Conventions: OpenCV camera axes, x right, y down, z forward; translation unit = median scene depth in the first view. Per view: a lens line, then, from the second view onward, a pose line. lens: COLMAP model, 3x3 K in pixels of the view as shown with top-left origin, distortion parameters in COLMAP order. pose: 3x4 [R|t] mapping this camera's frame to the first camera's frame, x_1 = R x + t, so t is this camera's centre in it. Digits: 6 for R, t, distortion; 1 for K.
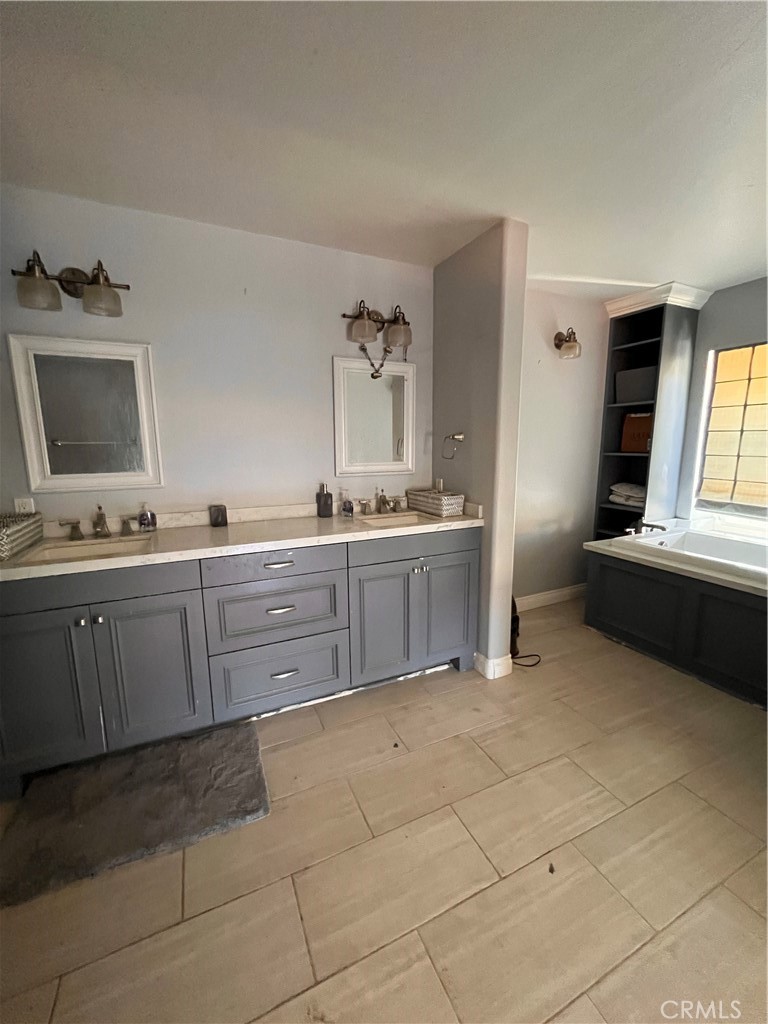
lens RADIAL K [[413.6, 0, 384.5], [0, 413.6, 512.0], [0, 0, 1]] dist [-0.001456, 0.000395]
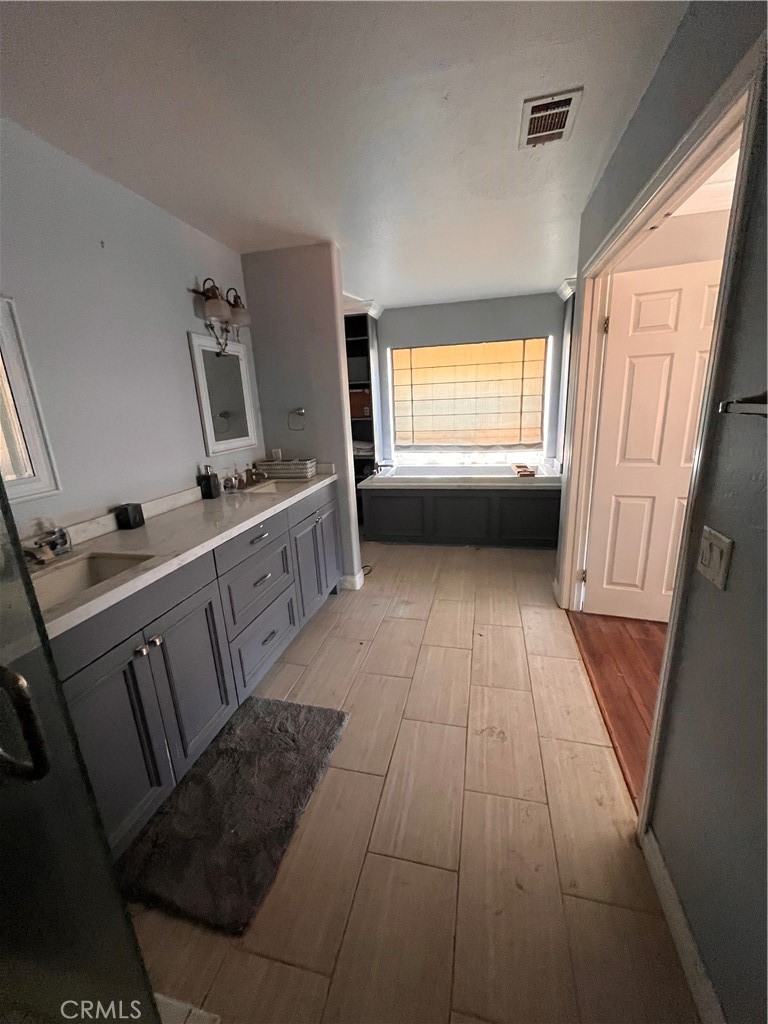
lens RADIAL K [[413.6, 0, 387.7], [0, 413.6, 512.8], [0, 0, 1]] dist [-0.001456, 0.000395]
pose [[0.614882, -0.226737, 0.755321, -0.643262], [0.172164, 0.973269, 0.152009, -0.032436], [-0.769597, 0.036571, 0.637482, 0.043905]]
